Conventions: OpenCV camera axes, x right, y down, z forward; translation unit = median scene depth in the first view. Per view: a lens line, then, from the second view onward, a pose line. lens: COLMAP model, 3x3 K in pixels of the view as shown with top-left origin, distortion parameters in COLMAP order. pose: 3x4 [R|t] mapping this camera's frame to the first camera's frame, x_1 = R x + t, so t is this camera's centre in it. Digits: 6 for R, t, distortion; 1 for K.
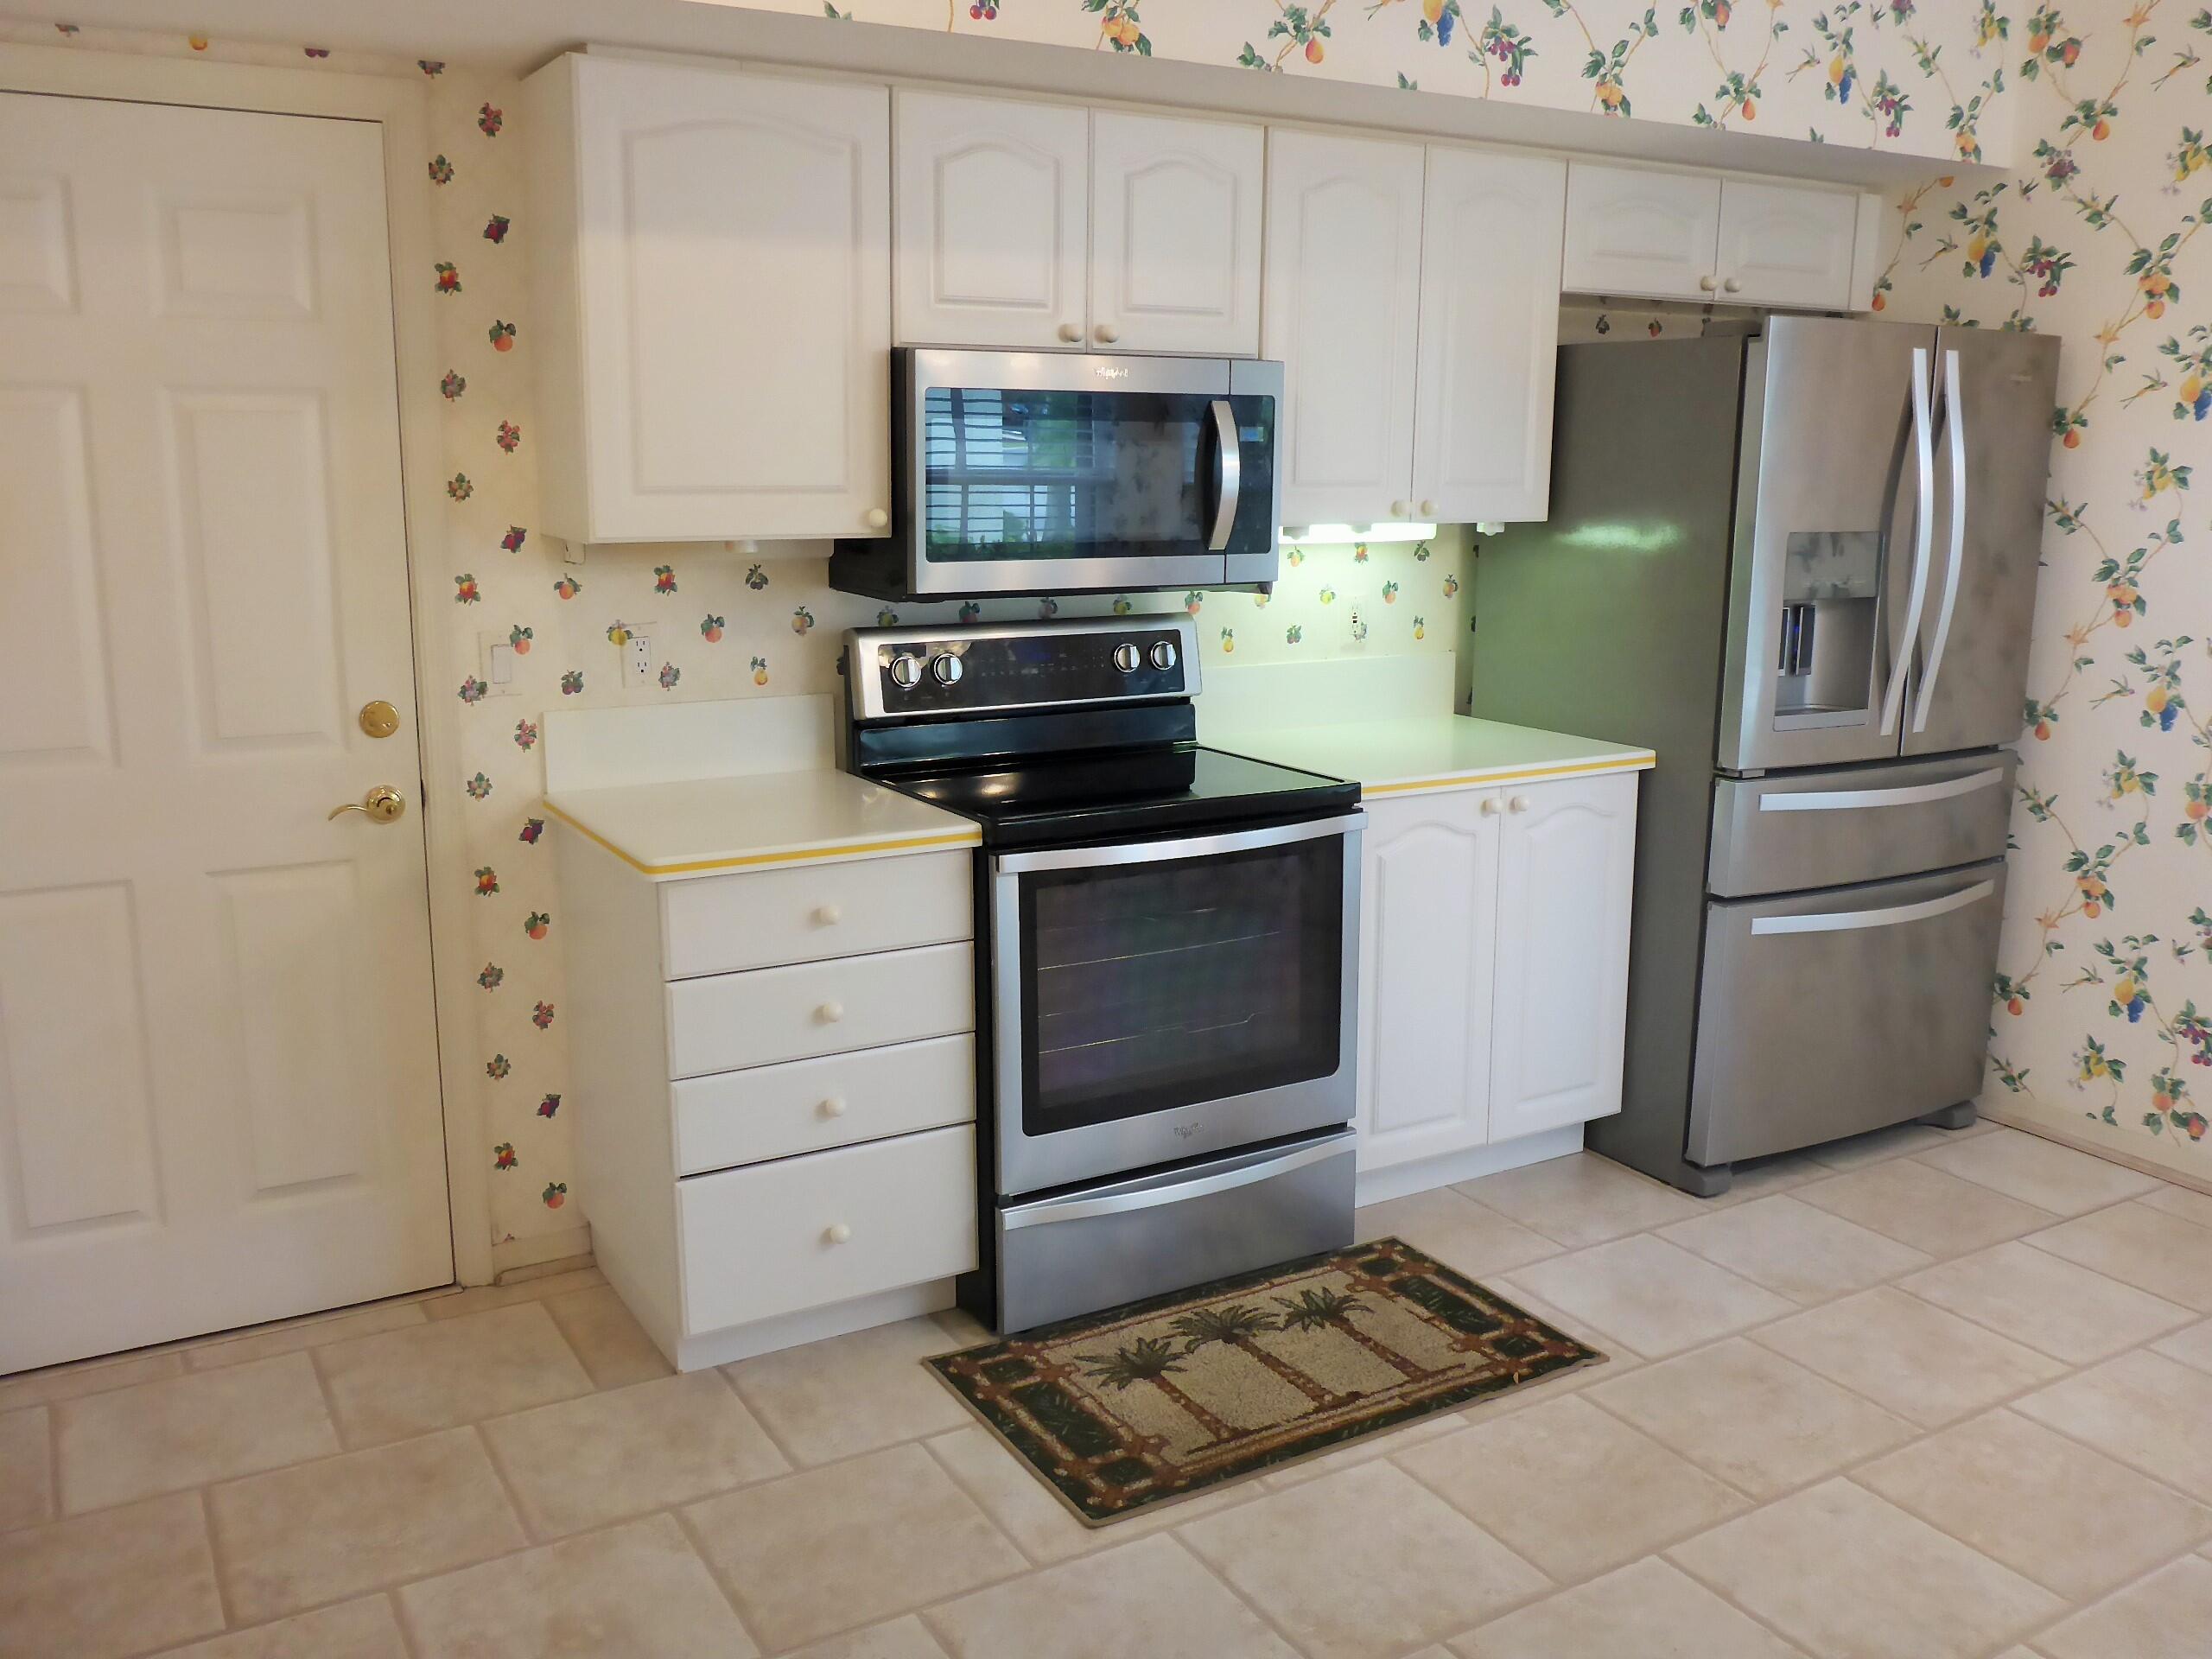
lens RADIAL K [[1851.6, 0, 1119.0], [0, 1851.6, 806.8], [0, 0, 1]] dist [-0.041084, 0.013211]
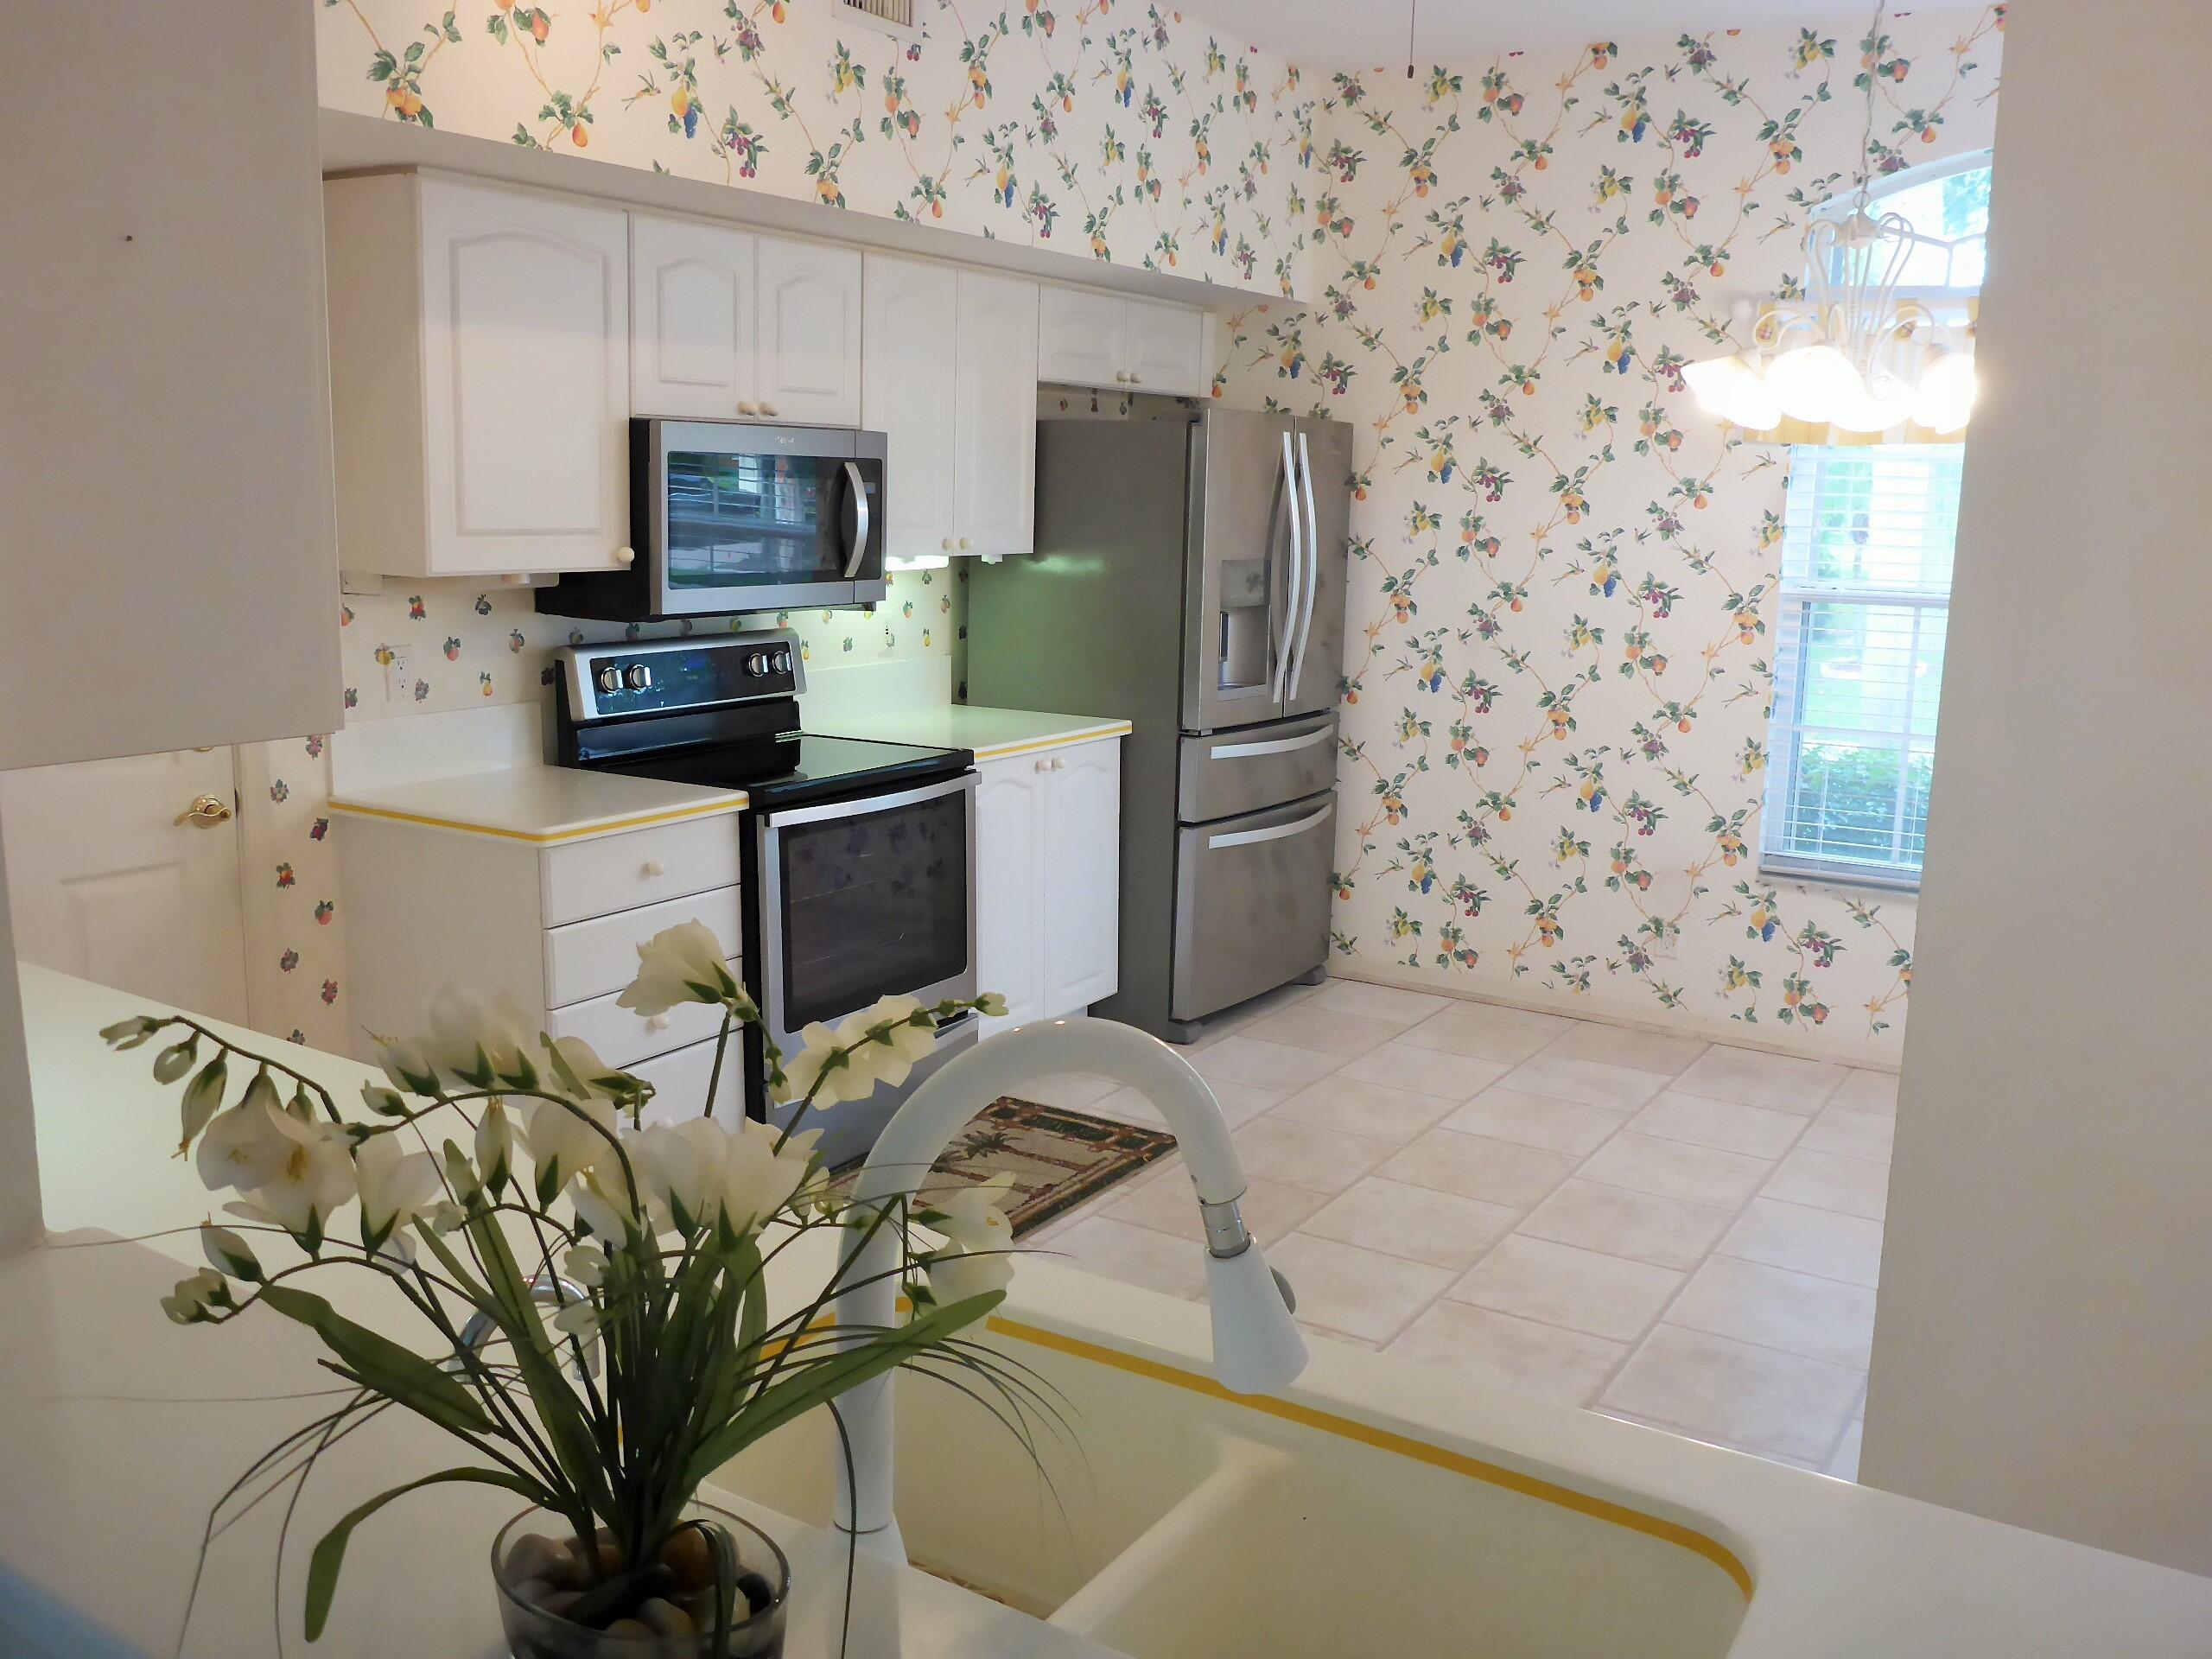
lens RADIAL K [[1851.6, 0, 1119.0], [0, 1851.6, 806.8], [0, 0, 1]] dist [-0.041084, 0.013211]
pose [[0.885488, -0.066093, 0.459937, -0.357767], [0.072845, 0.997339, 0.003074, 0.028357], [-0.458916, 0.030782, 0.887946, -0.211748]]
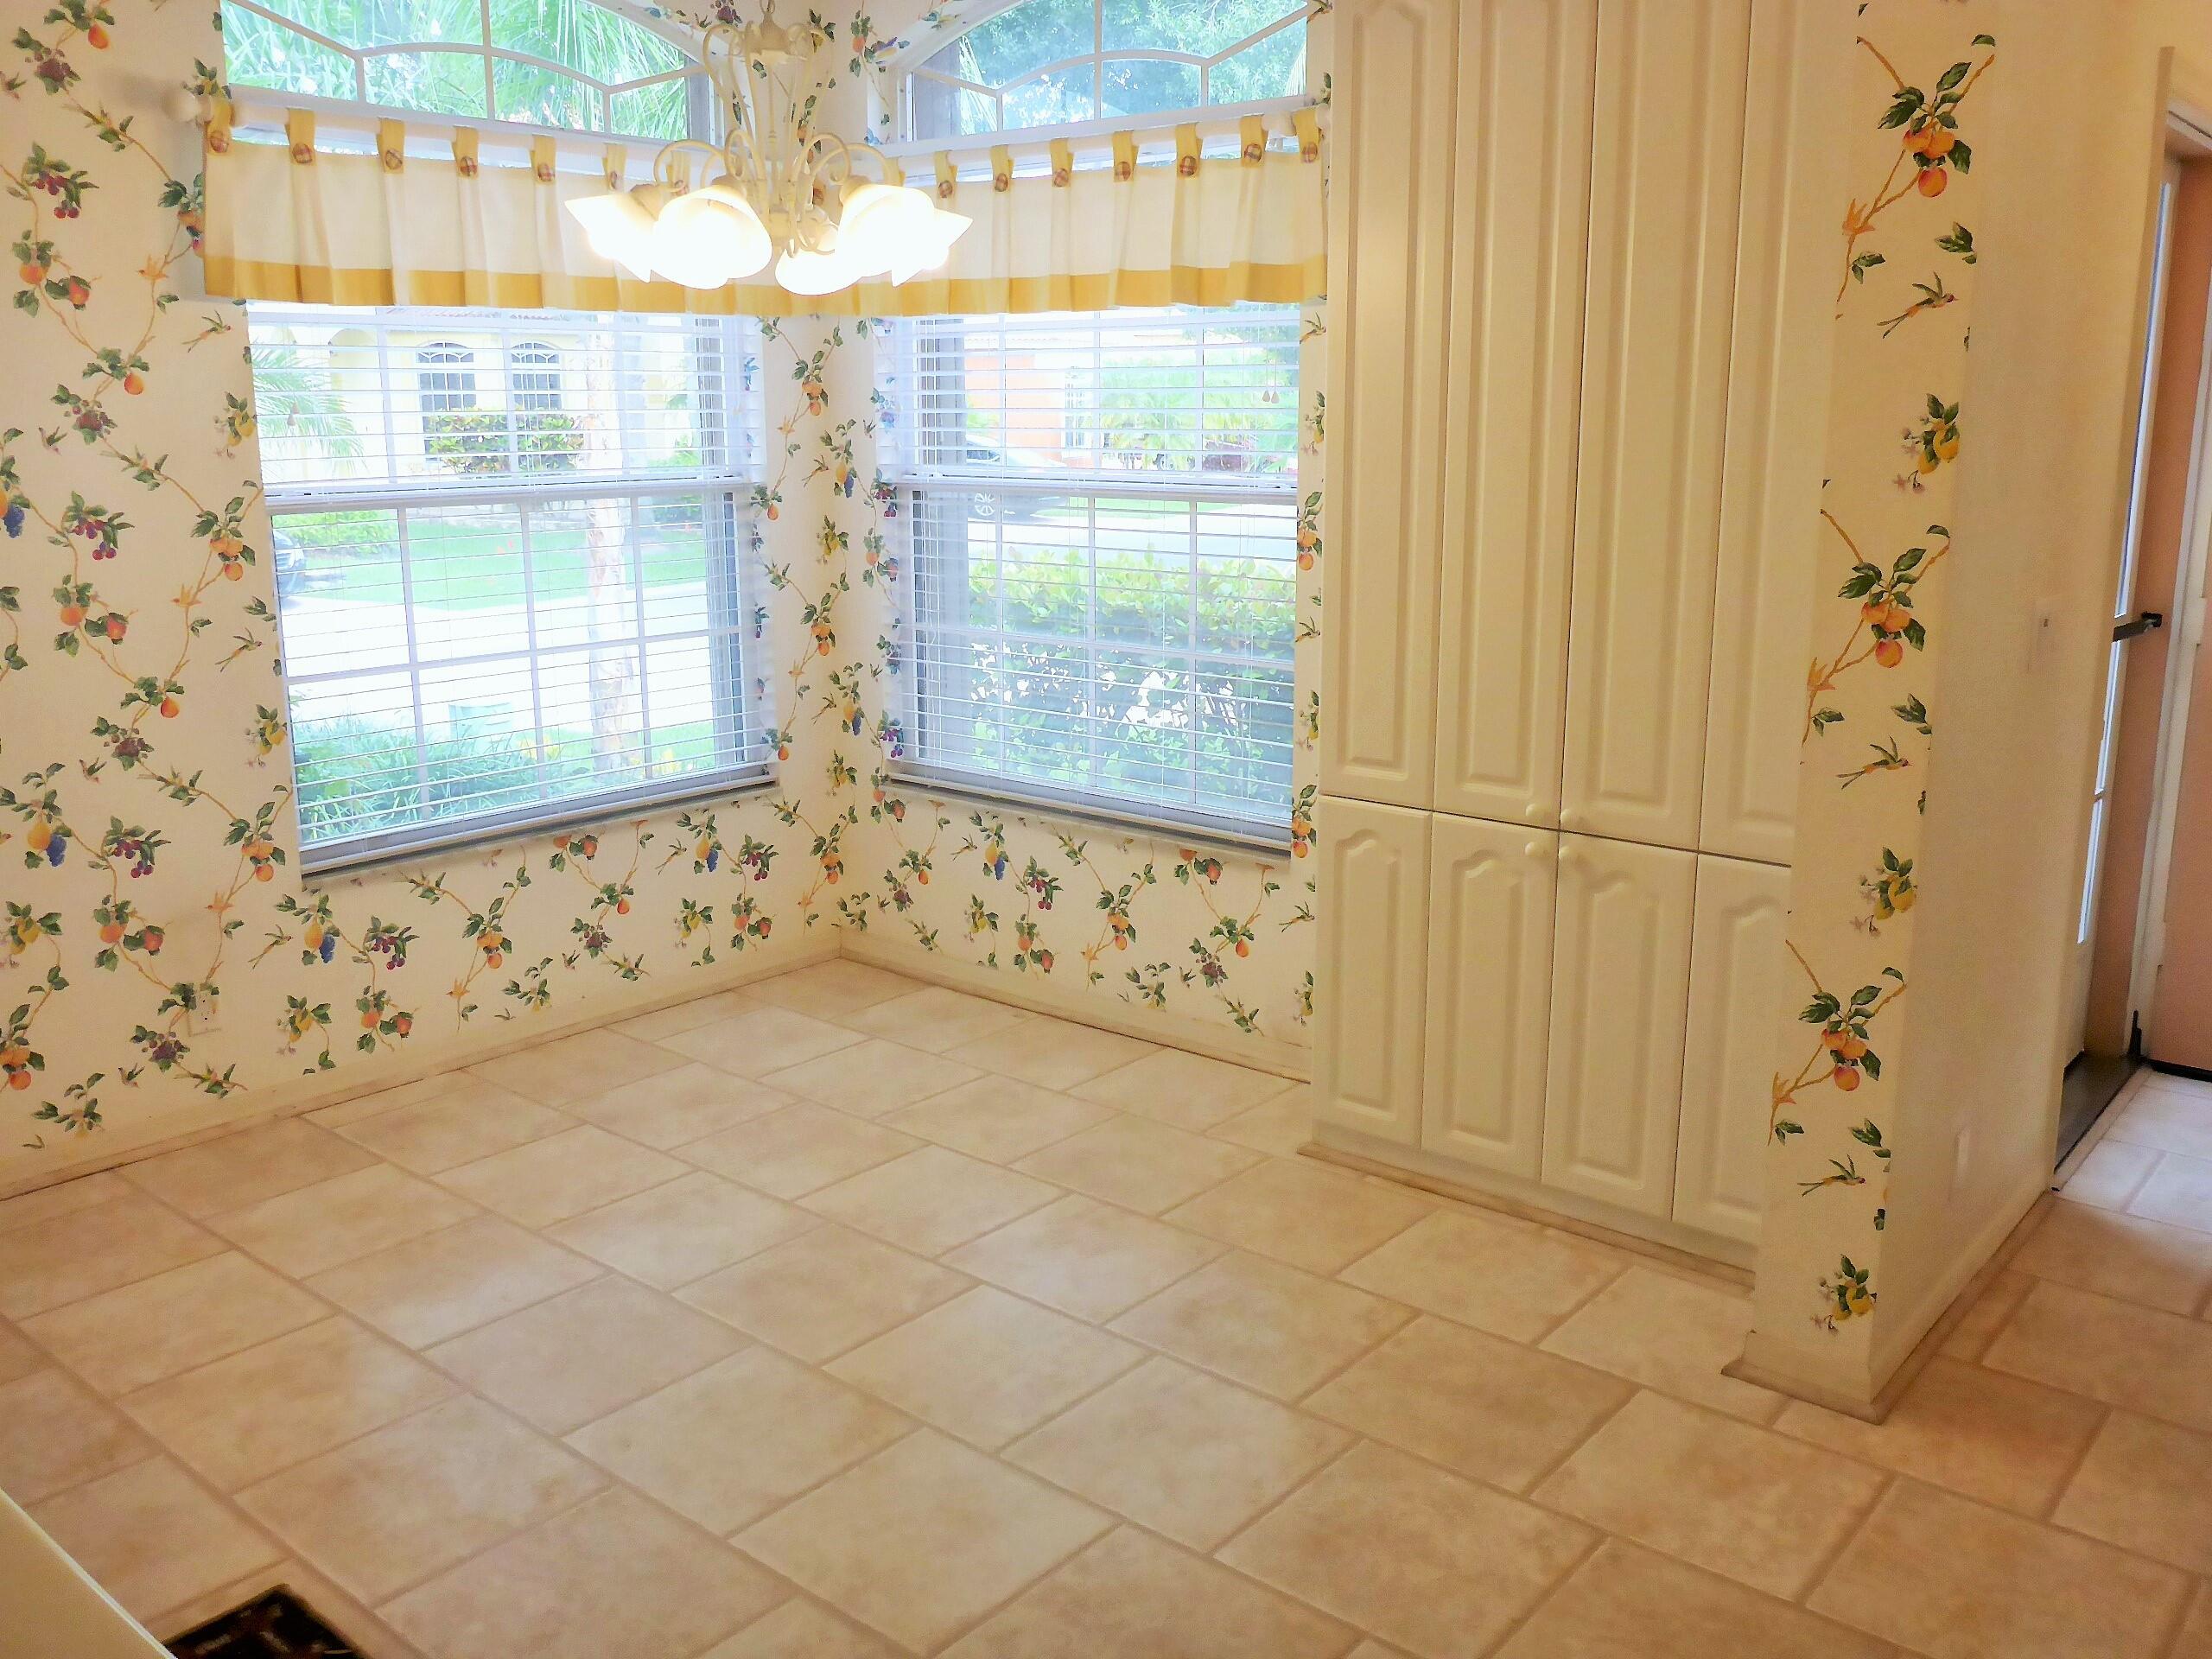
lens RADIAL K [[1851.6, 0, 1119.0], [0, 1851.6, 806.8], [0, 0, 1]] dist [-0.041084, 0.013211]
pose [[-0.342614, -0.203205, 0.917237, -0.407572], [0.177331, 0.944790, 0.275547, -0.131450], [-0.922589, 0.257061, -0.287663, 0.688109]]
